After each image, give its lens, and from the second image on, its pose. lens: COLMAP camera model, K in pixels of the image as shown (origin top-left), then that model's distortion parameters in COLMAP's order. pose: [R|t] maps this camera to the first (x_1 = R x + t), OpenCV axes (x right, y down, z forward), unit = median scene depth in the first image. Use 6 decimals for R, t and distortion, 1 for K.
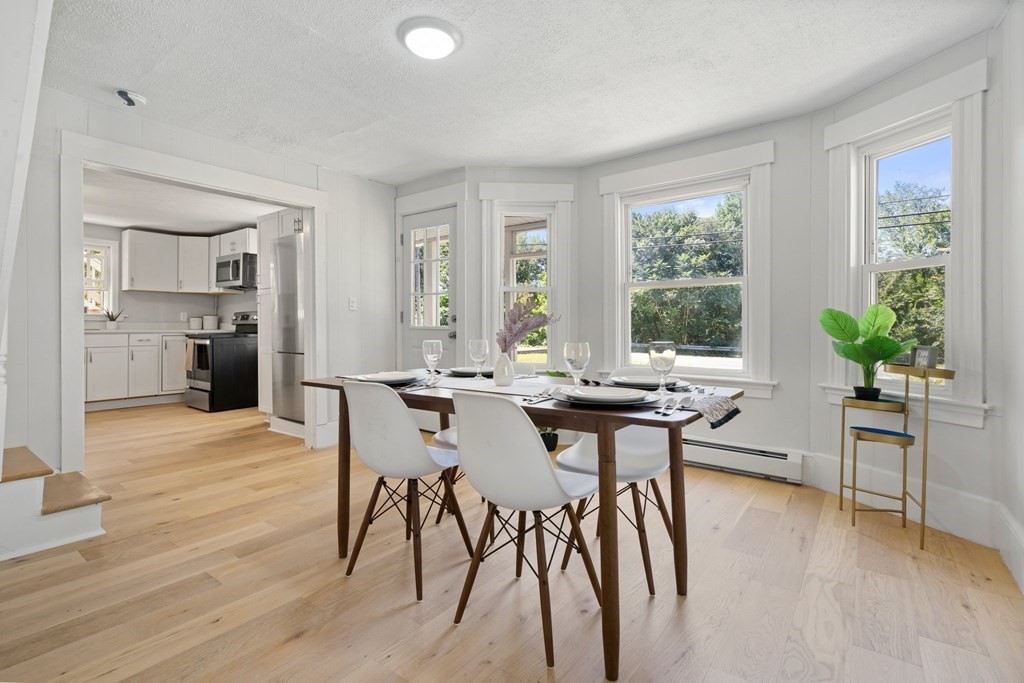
lens RADIAL K [[471.5, 0, 512.9], [0, 471.5, 324.4], [0, 0, 1]] dist [0.001803, 0.000165]
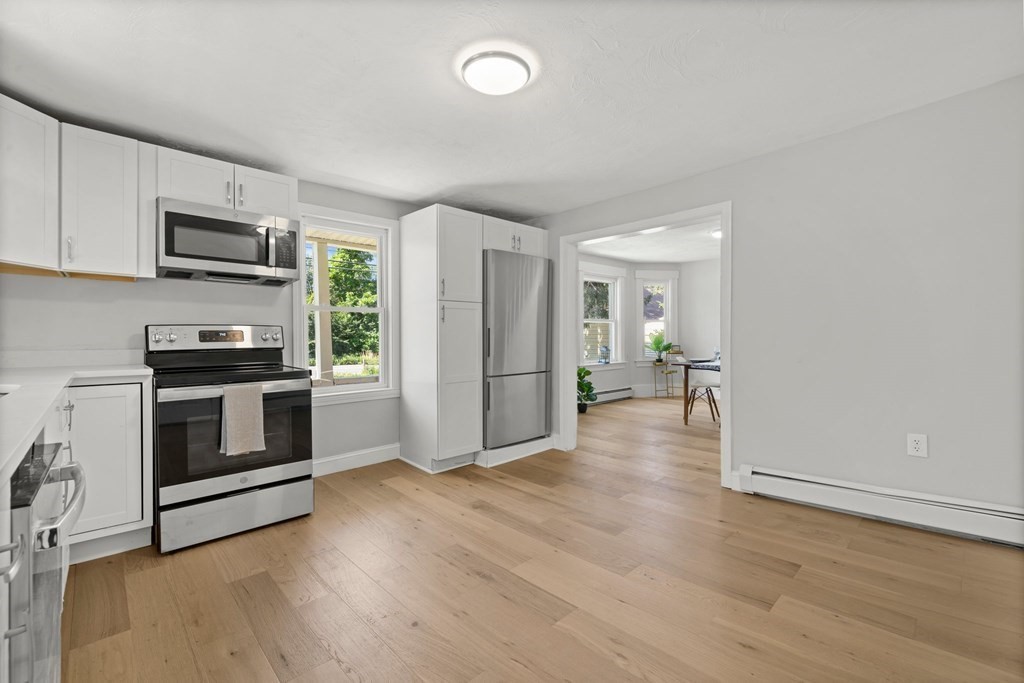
lens RADIAL K [[437.4, 0, 512.0], [0, 437.4, 341.5], [0, 0, 1]] dist [0.000070, -0.000032]
pose [[0.157260, -0.014653, 0.987449, -1.046698], [0.003649, 0.999892, 0.014257, -0.015605], [-0.987550, 0.001361, 0.157296, 0.665031]]
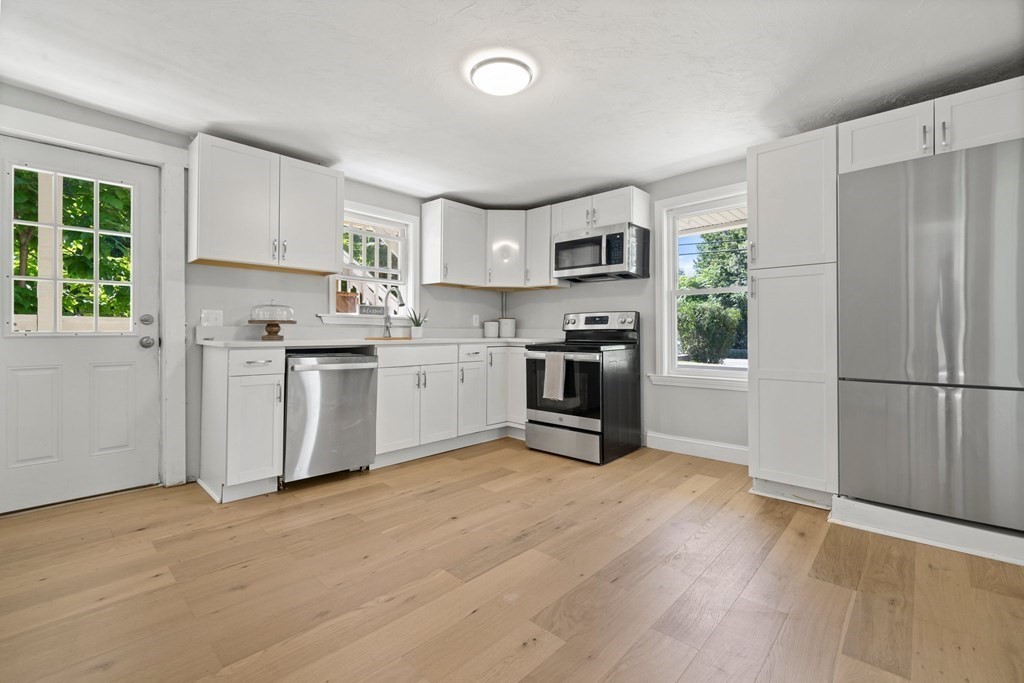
lens RADIAL K [[442.7, 0, 509.8], [0, 442.7, 327.3], [0, 0, 1]] dist [0.000890, 0.000088]
pose [[0.995047, -0.003732, -0.099339, -0.674499], [0.002936, 0.999962, -0.008157, 0.000311], [0.099366, 0.007825, 0.995020, 0.360266]]
